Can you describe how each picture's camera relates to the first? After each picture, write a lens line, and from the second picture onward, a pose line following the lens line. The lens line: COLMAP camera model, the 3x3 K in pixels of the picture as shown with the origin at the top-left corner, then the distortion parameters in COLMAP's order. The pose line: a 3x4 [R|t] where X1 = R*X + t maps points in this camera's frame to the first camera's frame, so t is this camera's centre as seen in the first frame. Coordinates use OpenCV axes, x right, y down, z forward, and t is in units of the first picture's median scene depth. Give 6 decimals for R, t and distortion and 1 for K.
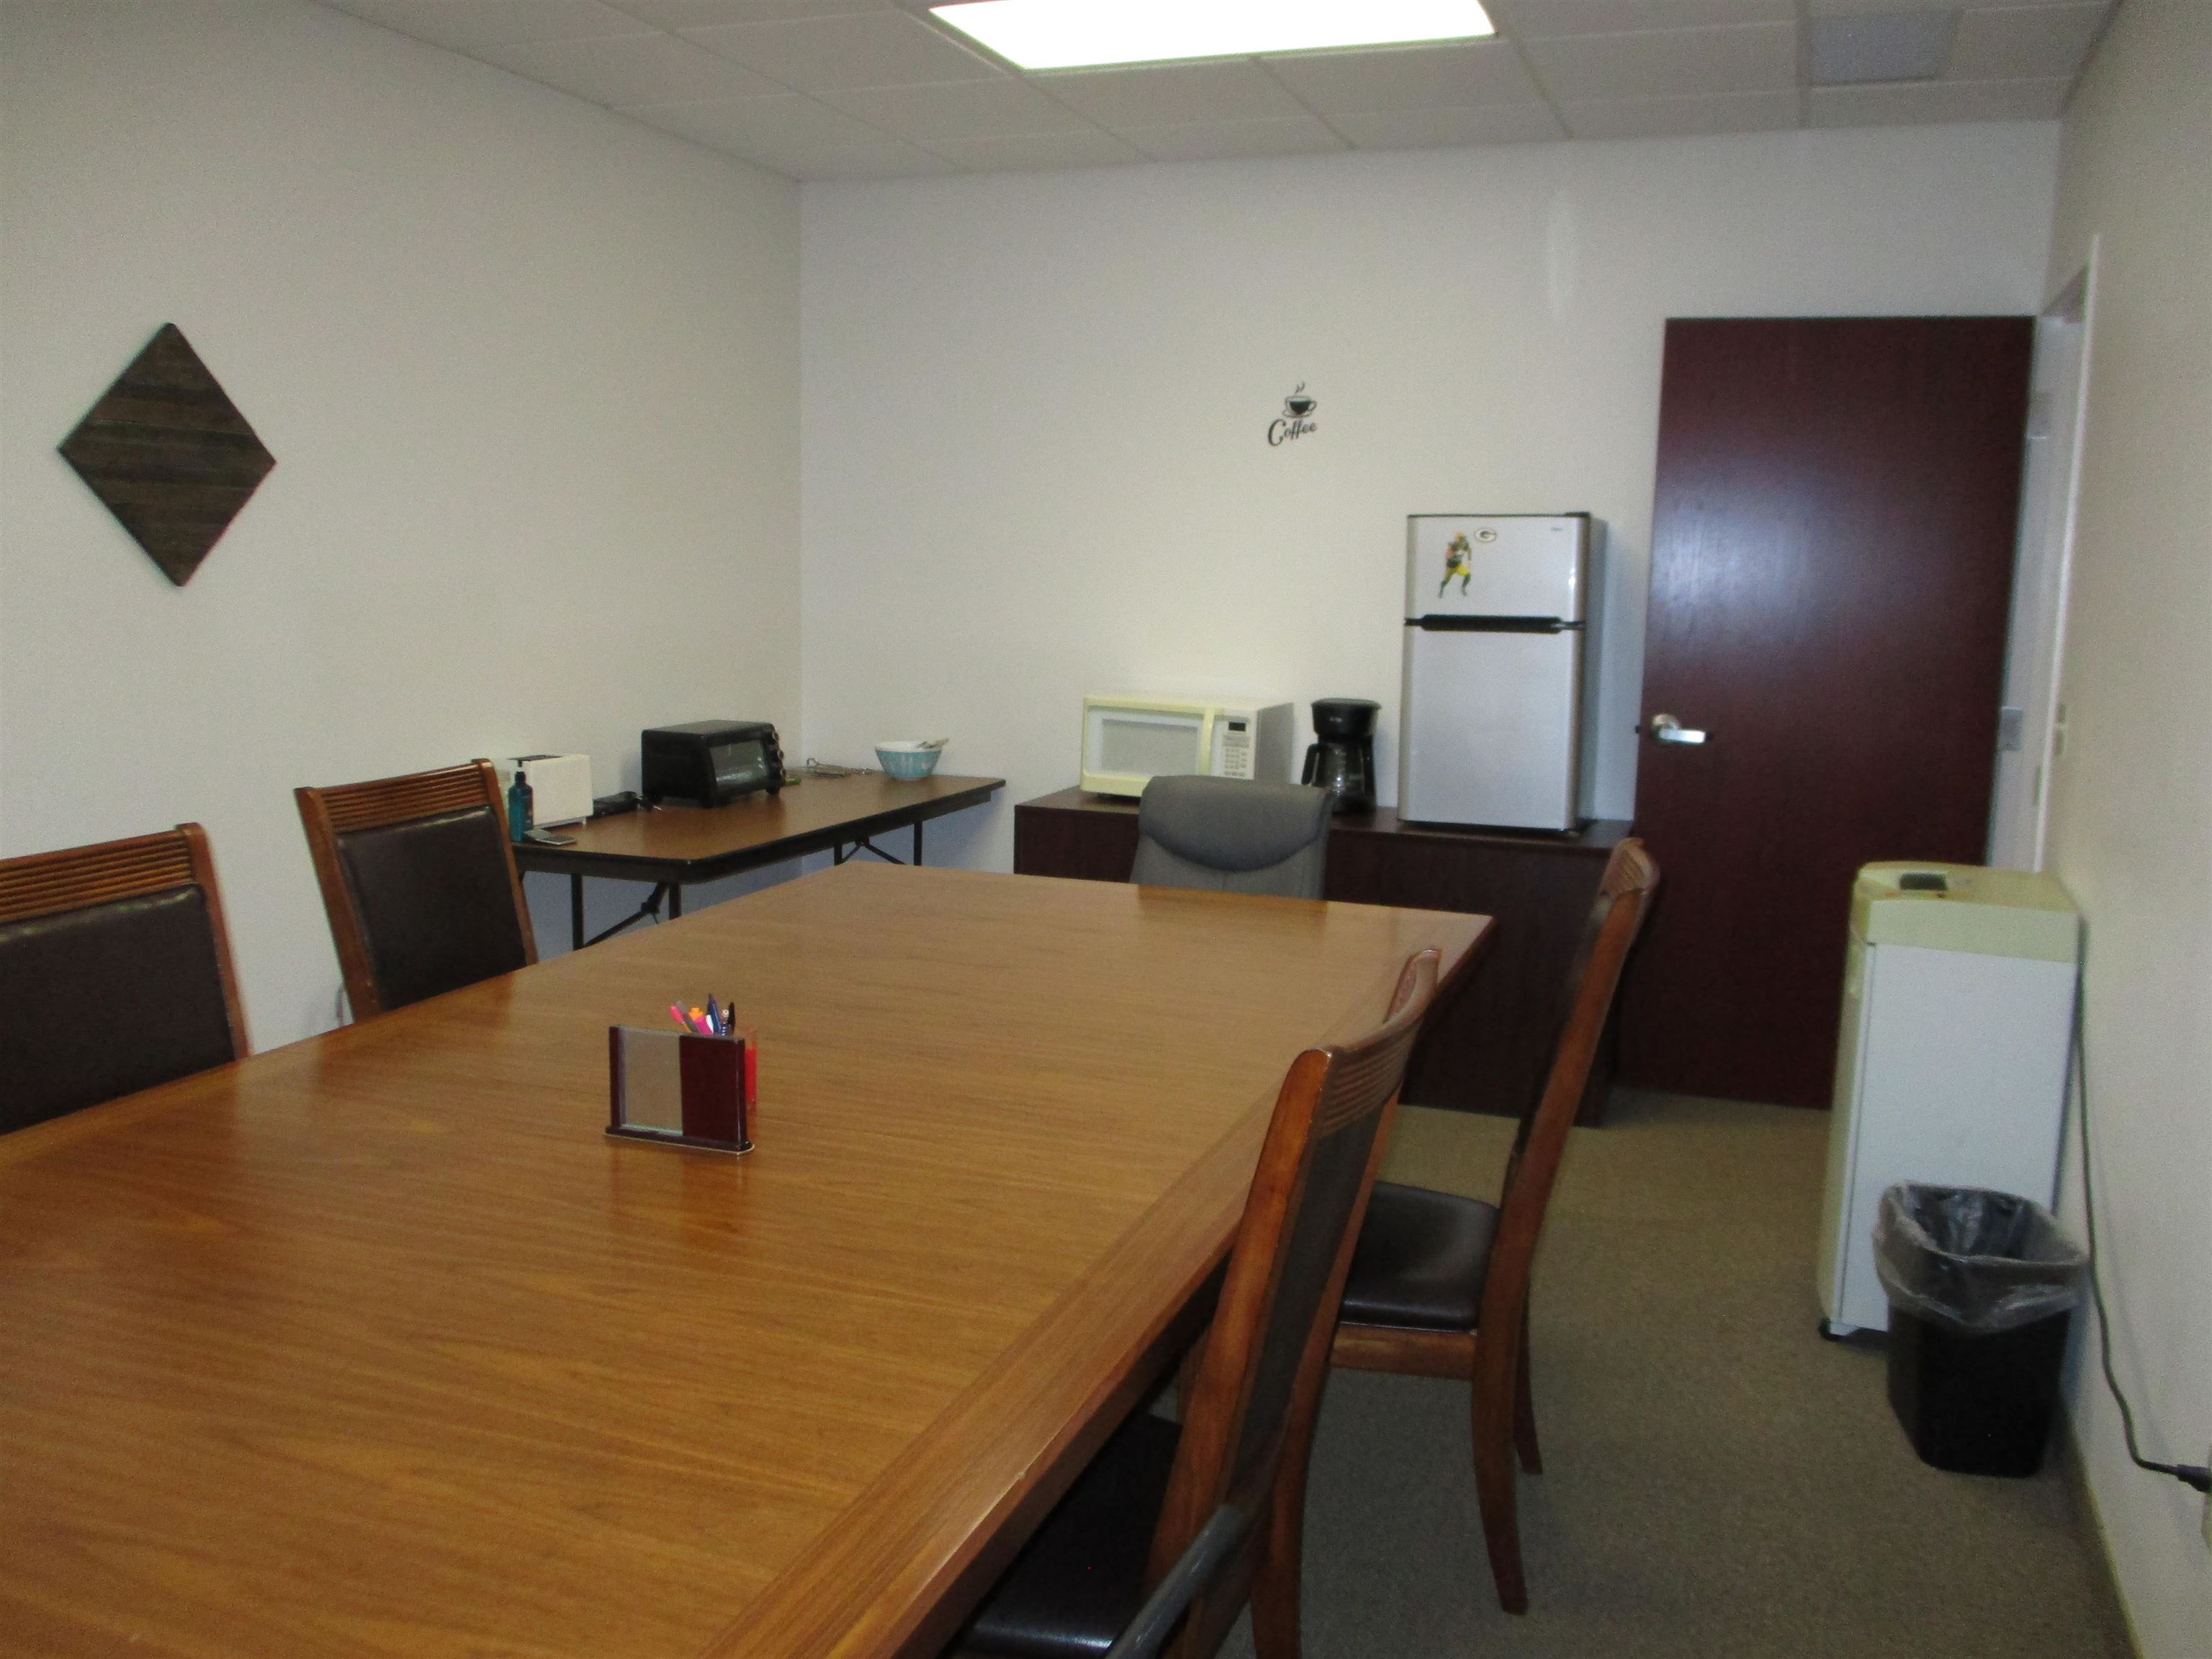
lens RADIAL K [[1846.2, 0, 1106.4], [0, 1846.2, 822.5], [0, 0, 1]] dist [-0.020900, 0.001146]
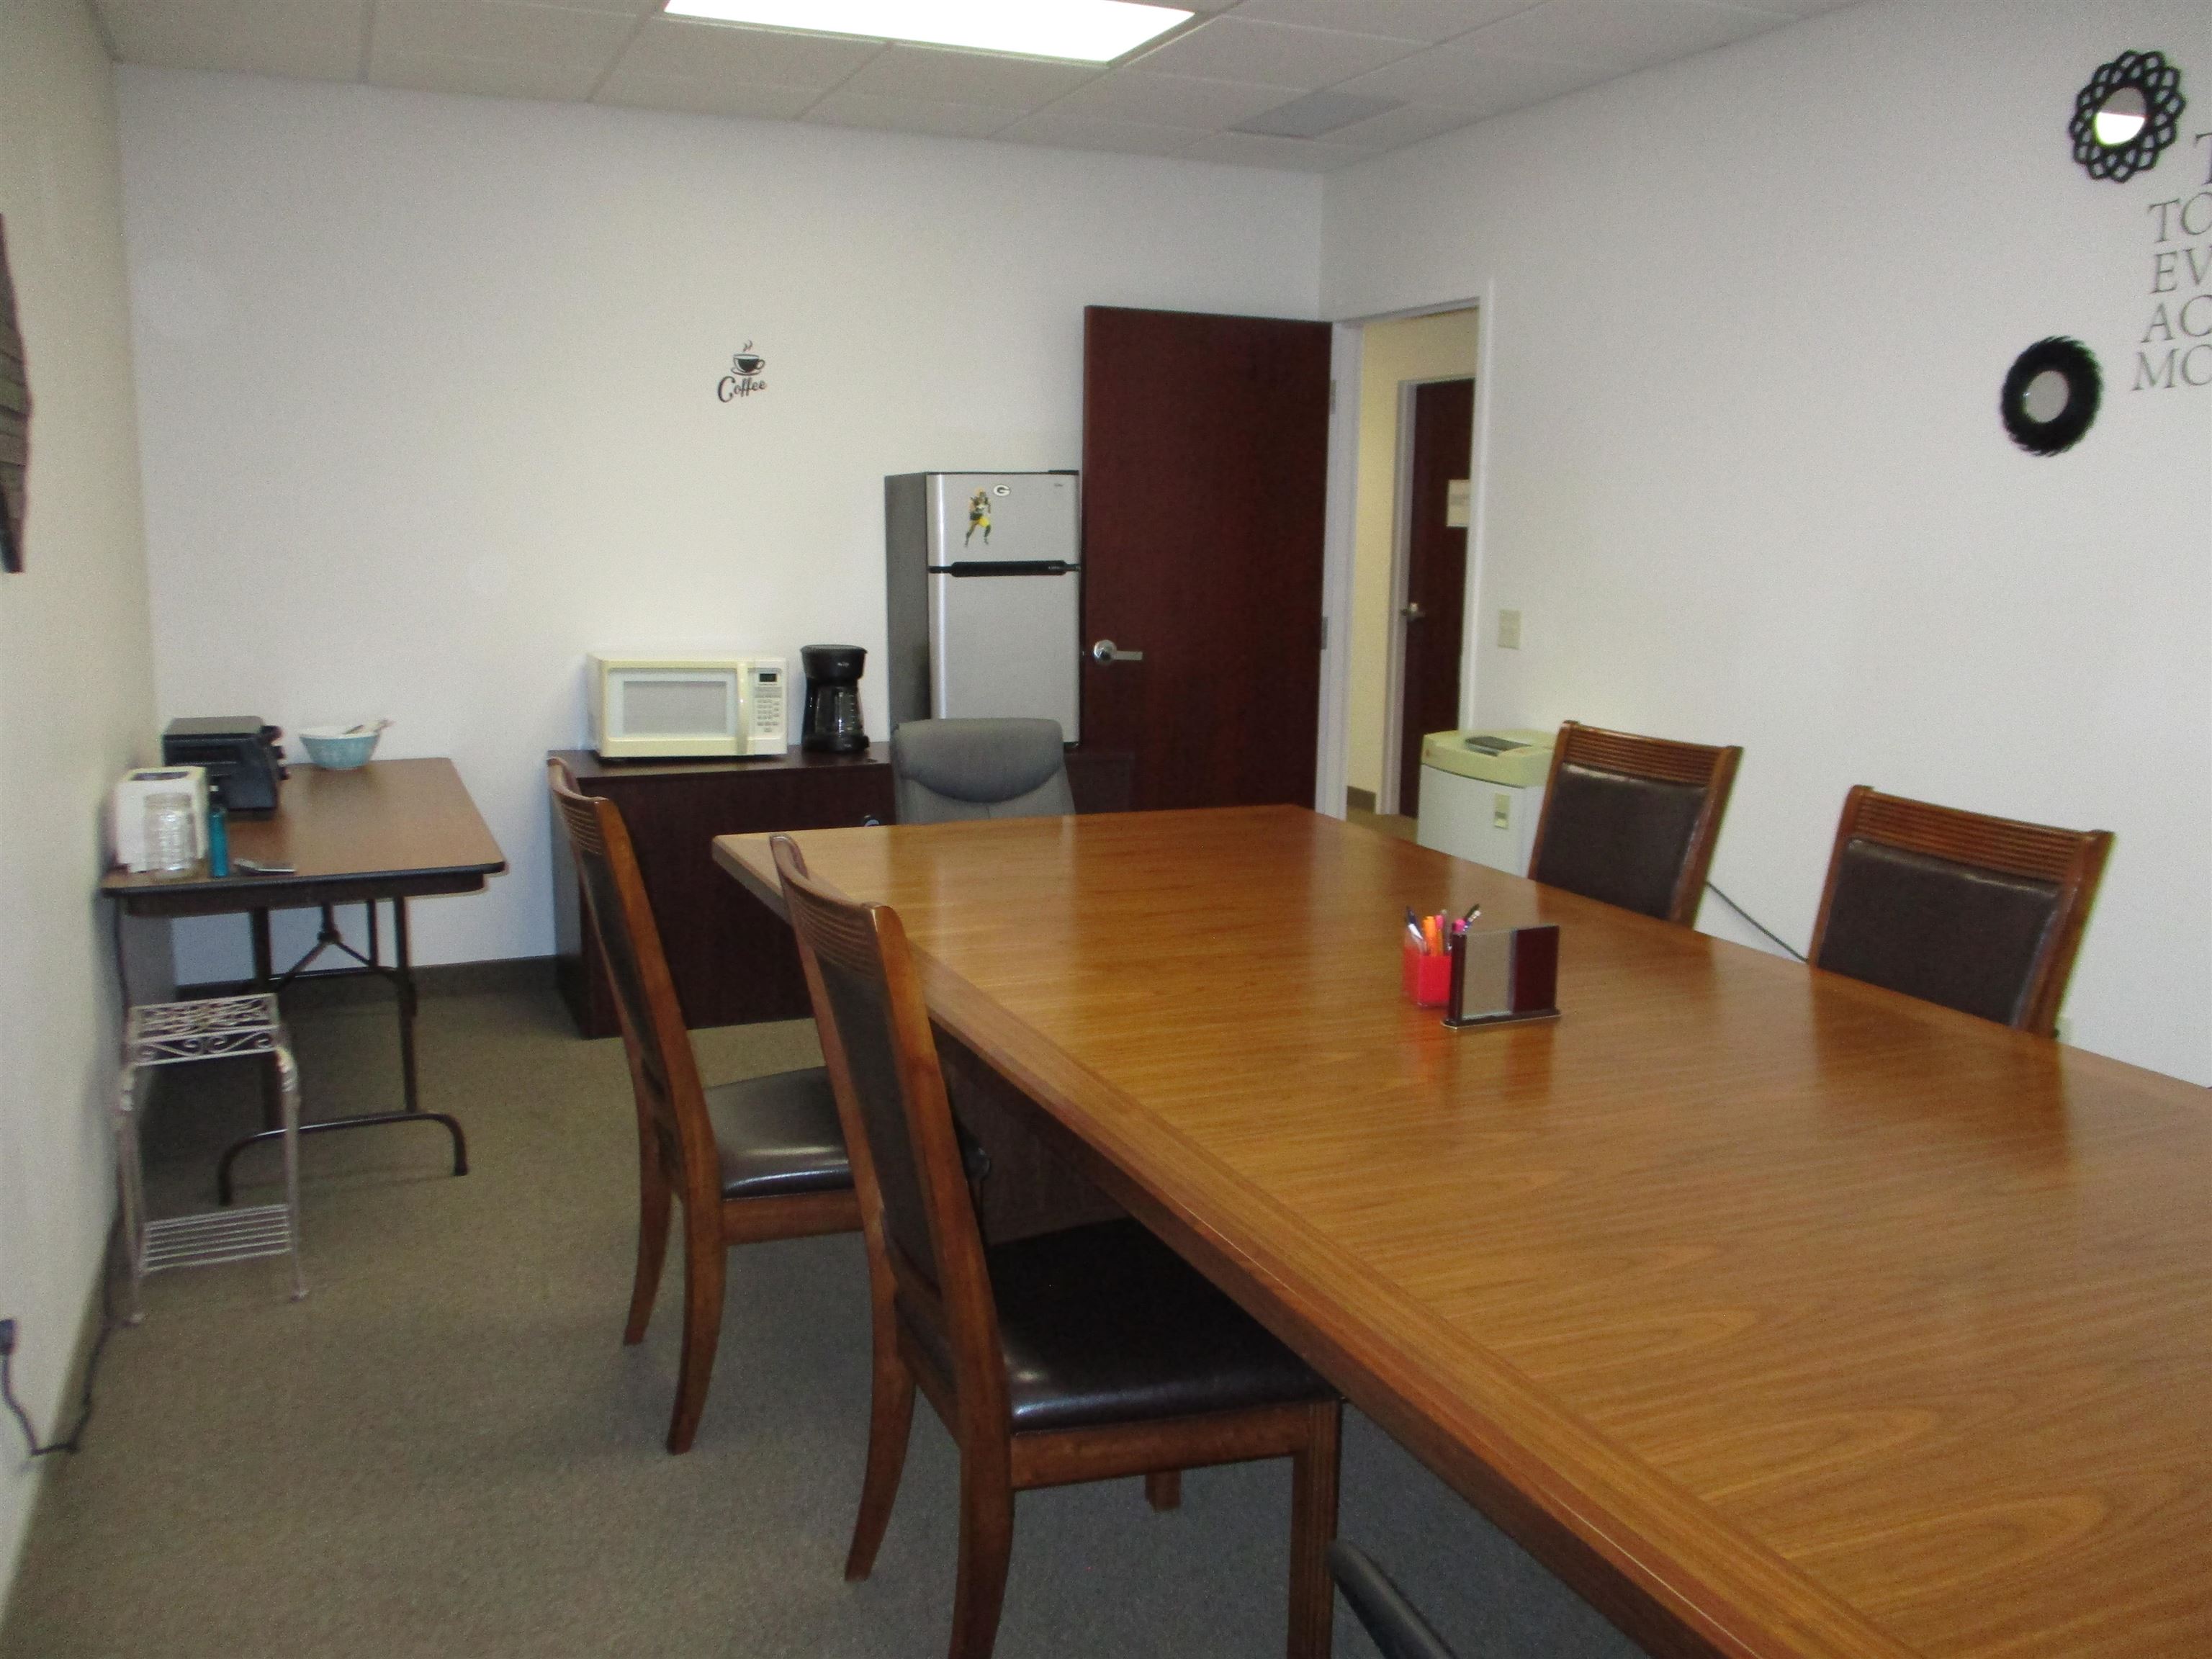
lens RADIAL K [[1846.2, 0, 1097.0], [0, 1846.2, 836.7], [0, 0, 1]] dist [-0.020900, 0.001146]
pose [[0.729618, -0.133028, 0.670791, -0.528444], [0.103469, 0.991079, 0.084003, -0.033134], [-0.675982, 0.008116, 0.736874, 0.121562]]
